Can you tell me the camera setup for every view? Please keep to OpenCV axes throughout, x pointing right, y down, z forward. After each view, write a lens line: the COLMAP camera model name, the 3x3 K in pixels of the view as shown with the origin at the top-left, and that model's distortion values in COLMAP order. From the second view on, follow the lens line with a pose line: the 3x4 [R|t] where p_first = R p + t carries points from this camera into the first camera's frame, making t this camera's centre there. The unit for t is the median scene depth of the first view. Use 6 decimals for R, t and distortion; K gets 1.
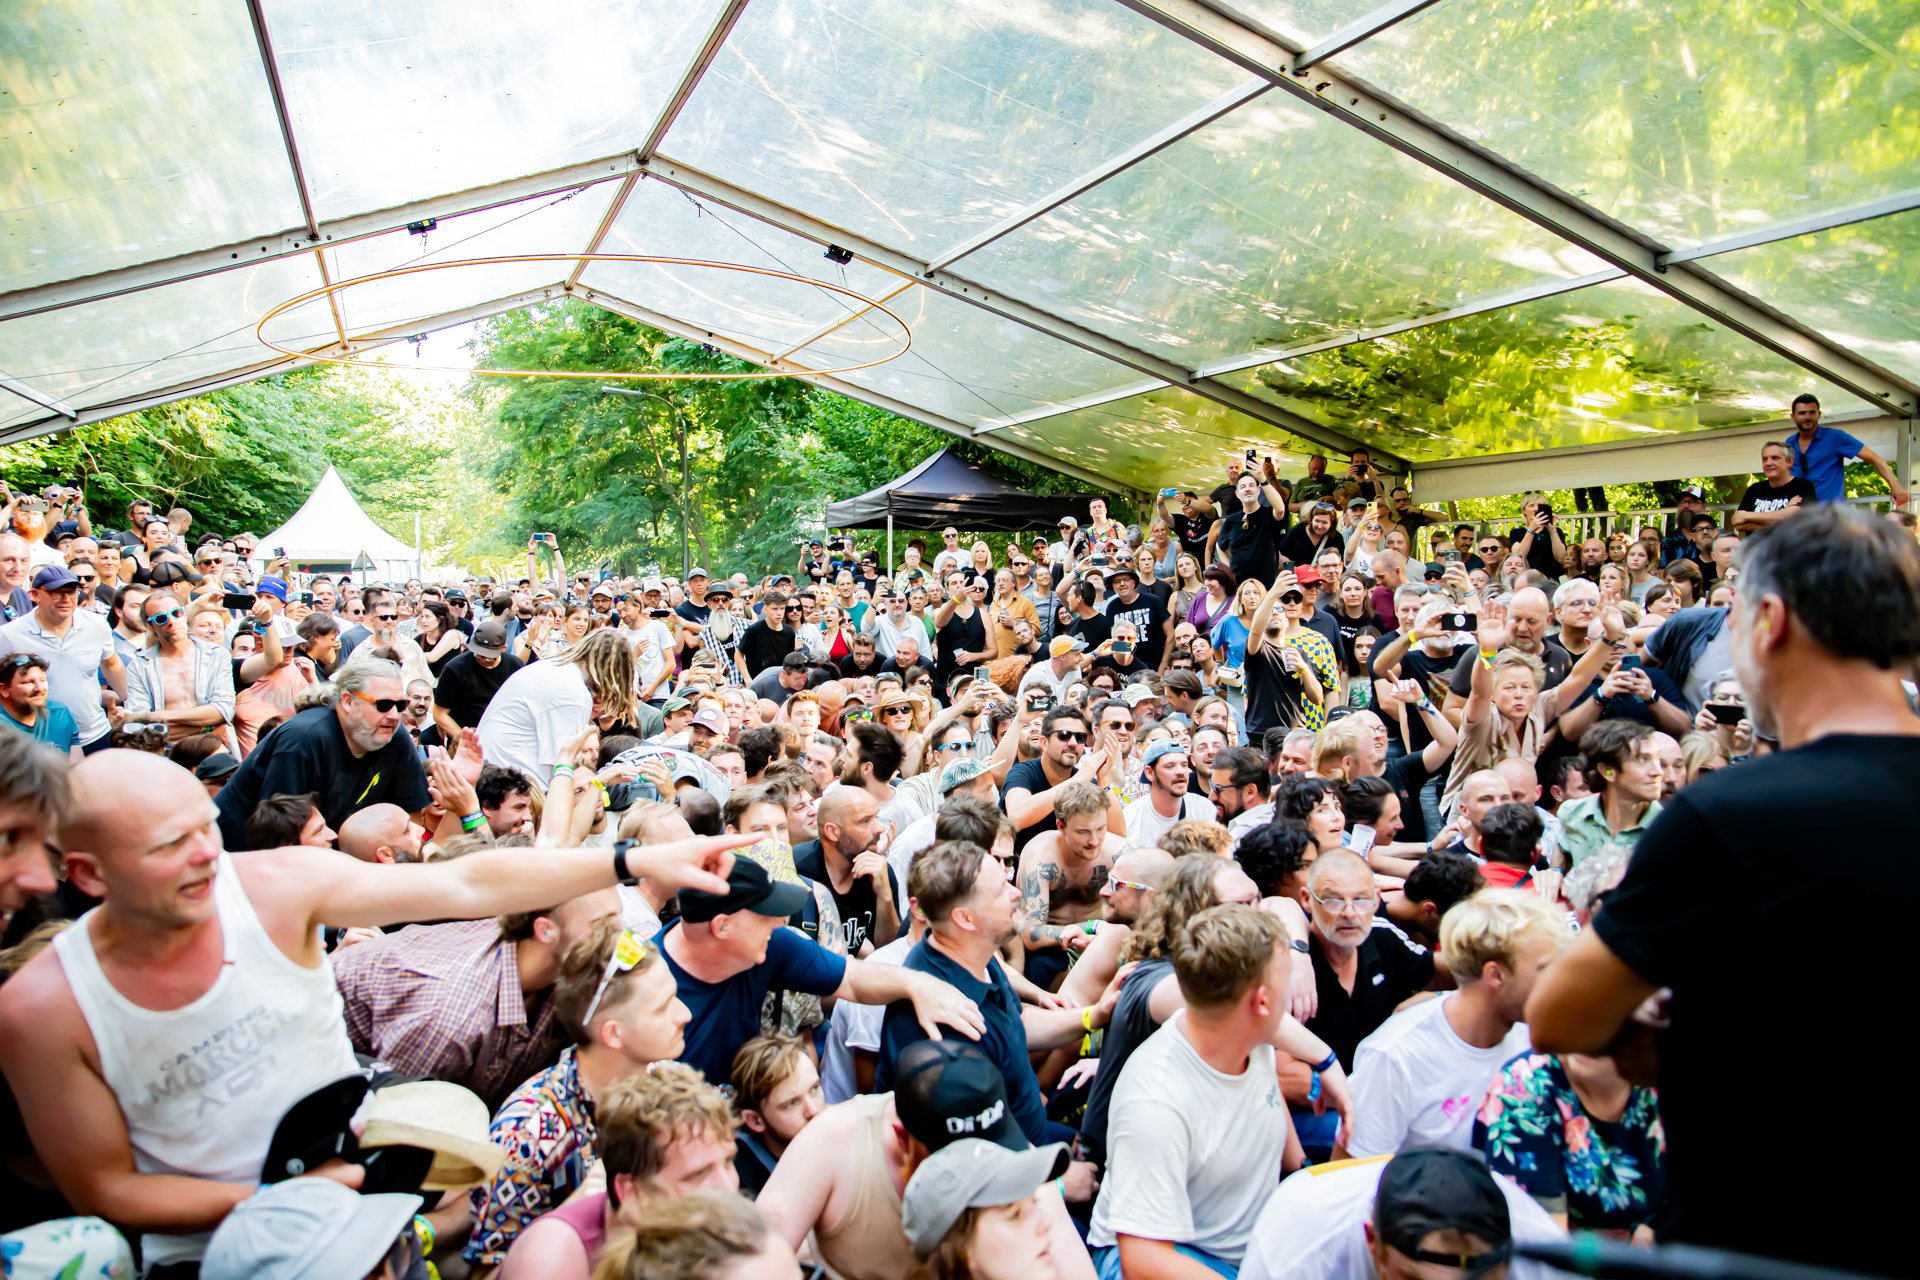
lens RADIAL K [[1286.3, 0, 908.2], [0, 1286.3, 617.2], [0, 0, 1]] dist [-0.134326, 0.099738]
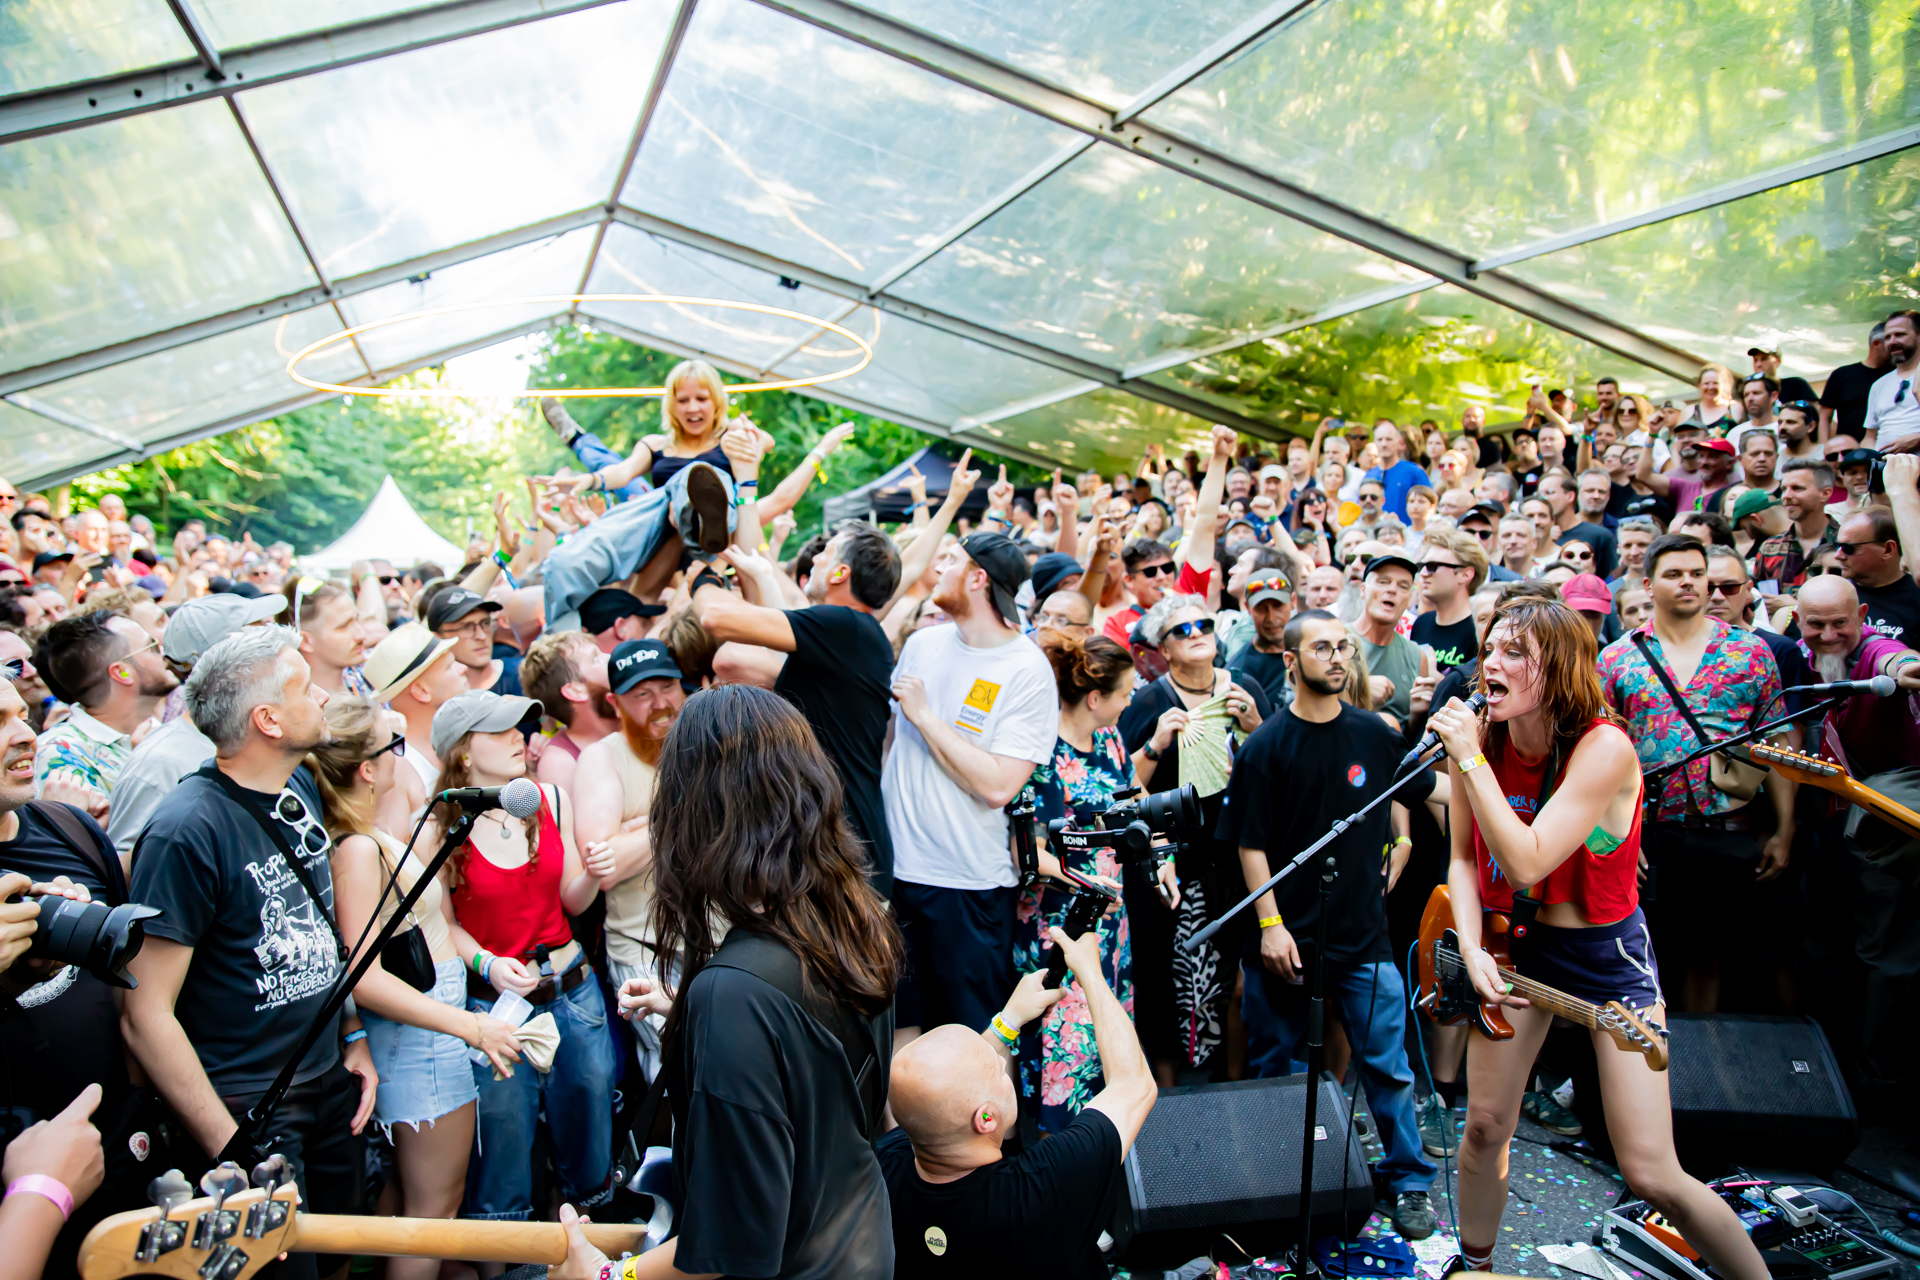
lens RADIAL K [[1301.7, 0, 923.2], [0, 1301.7, 596.6], [0, 0, 1]] dist [-0.127936, 0.066181]
pose [[0.998135, -0.029149, -0.053645, 0.103529], [0.028750, 0.999553, -0.008200, 0.003347], [0.053860, 0.006642, 0.998526, -0.113254]]
